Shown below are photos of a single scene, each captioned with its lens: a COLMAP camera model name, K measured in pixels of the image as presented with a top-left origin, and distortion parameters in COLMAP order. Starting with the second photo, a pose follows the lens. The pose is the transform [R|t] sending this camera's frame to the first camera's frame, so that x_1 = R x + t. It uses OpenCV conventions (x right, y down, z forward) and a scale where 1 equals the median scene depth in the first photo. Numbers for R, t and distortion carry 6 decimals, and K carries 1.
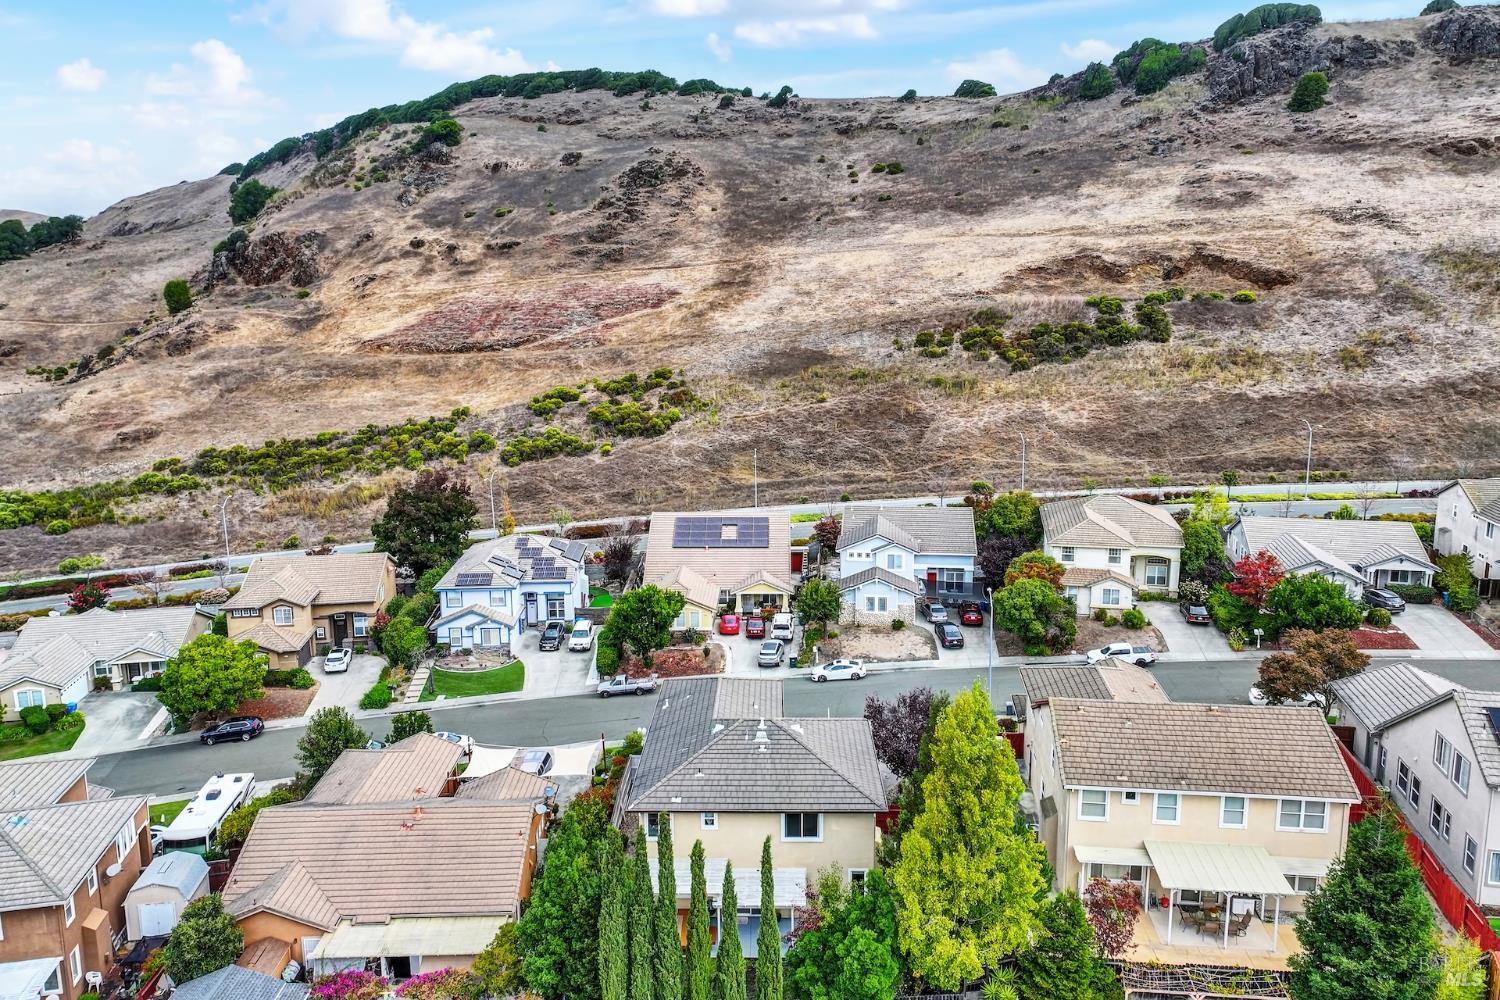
lens RADIAL K [[1037.6, 0, 750.0], [0, 1037.6, 500.0], [0, 0, 1]] dist [0.001401, 0.006317]
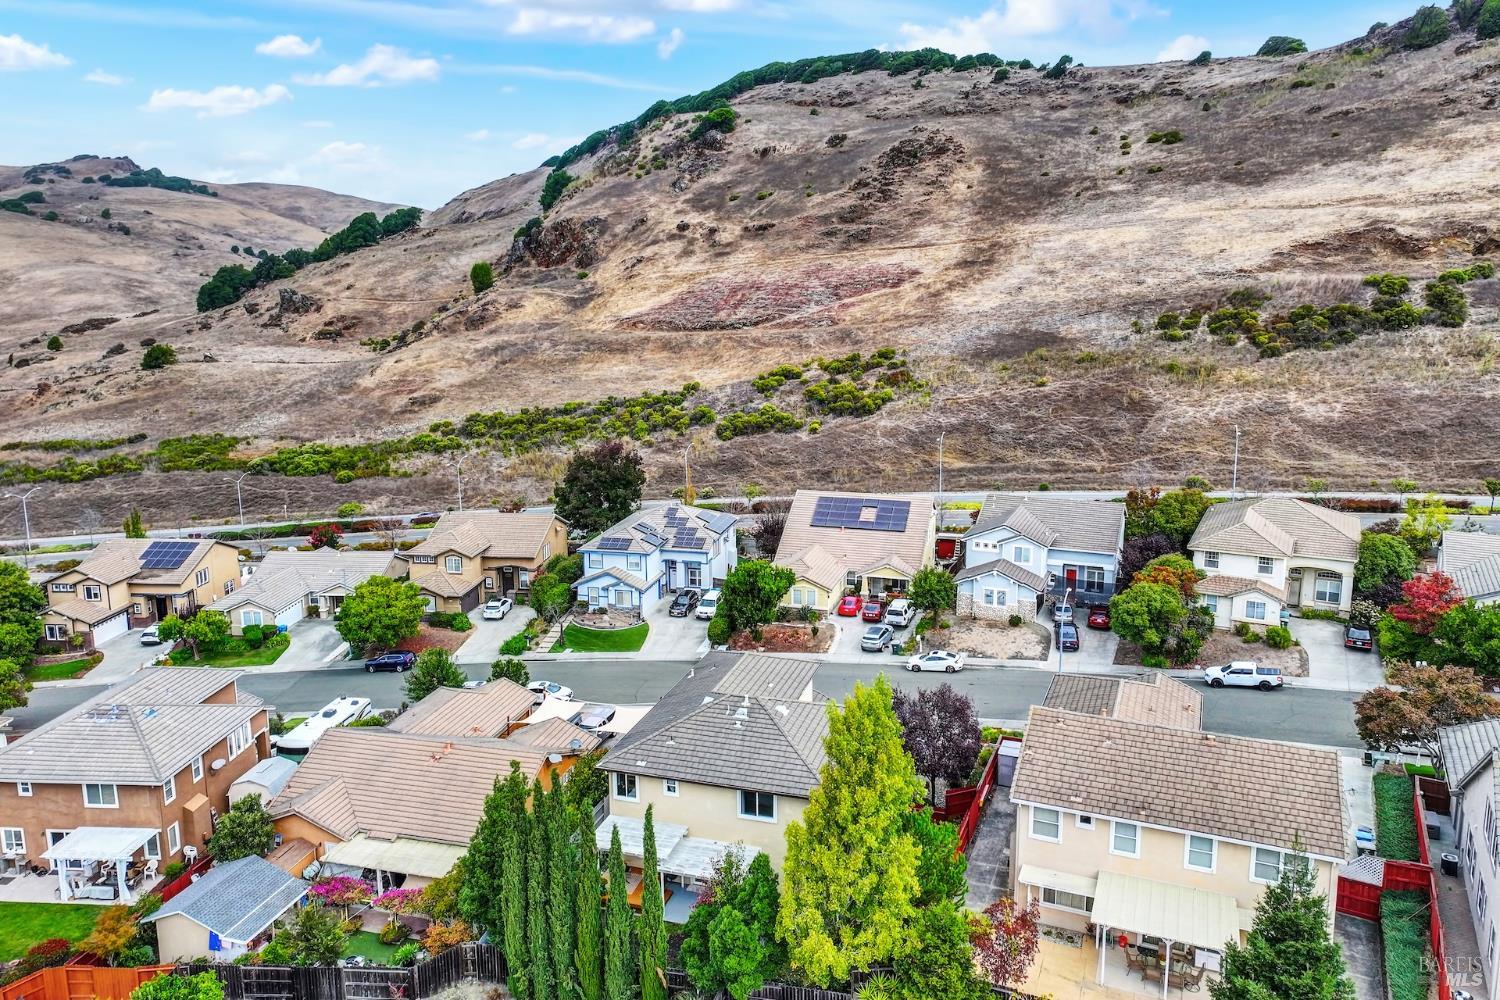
lens RADIAL K [[1035.9, 0, 752.6], [0, 1035.9, 481.8], [0, 0, 1]] dist [-0.004715, 0.017058]
pose [[0.960868, 0.051015, -0.272270, 0.070532], [-0.050264, 0.998688, 0.009735, -0.001984], [0.272409, 0.004331, 0.962172, 0.007192]]
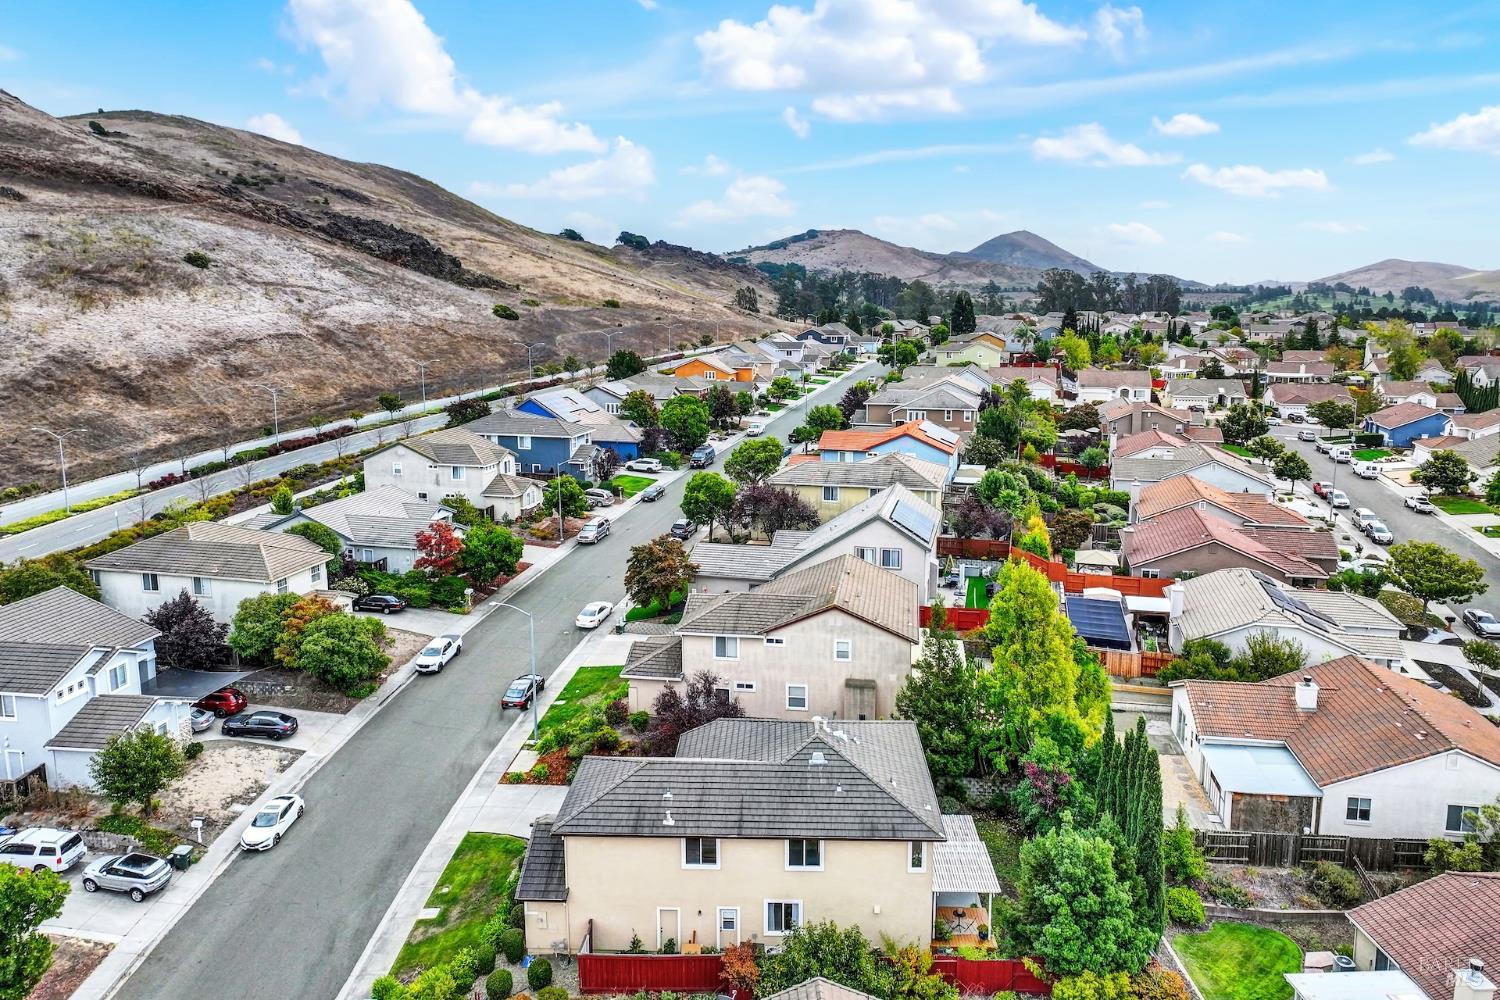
lens RADIAL K [[1041.1, 0, 747.6], [0, 1041.1, 502.3], [0, 0, 1]] dist [-0.002603, 0.014952]
pose [[0.011973, -0.190330, 0.981647, -0.219215], [0.190219, 0.964224, 0.184631, -0.042508], [-0.981669, 0.184517, 0.047749, 0.247138]]
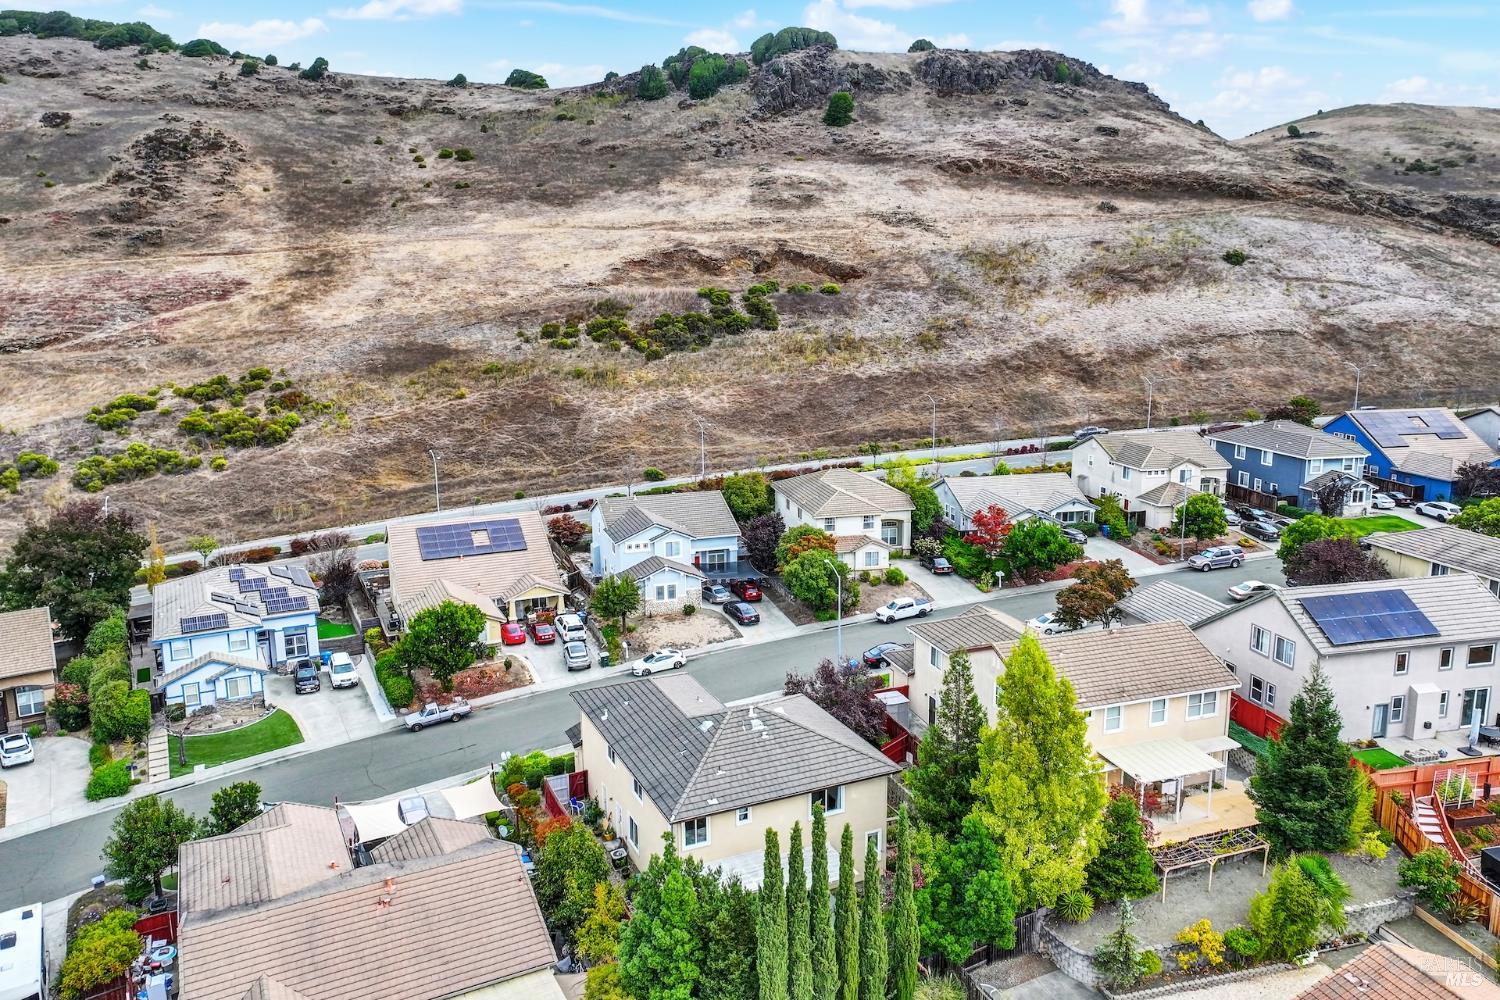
lens RADIAL K [[1041.1, 0, 747.6], [0, 1041.1, 502.3], [0, 0, 1]] dist [-0.002603, 0.014952]
pose [[0.899200, -0.085682, 0.429067, -0.101022], [0.082208, 0.996258, 0.026662, -0.003038], [-0.429746, 0.011298, 0.902879, 0.024099]]
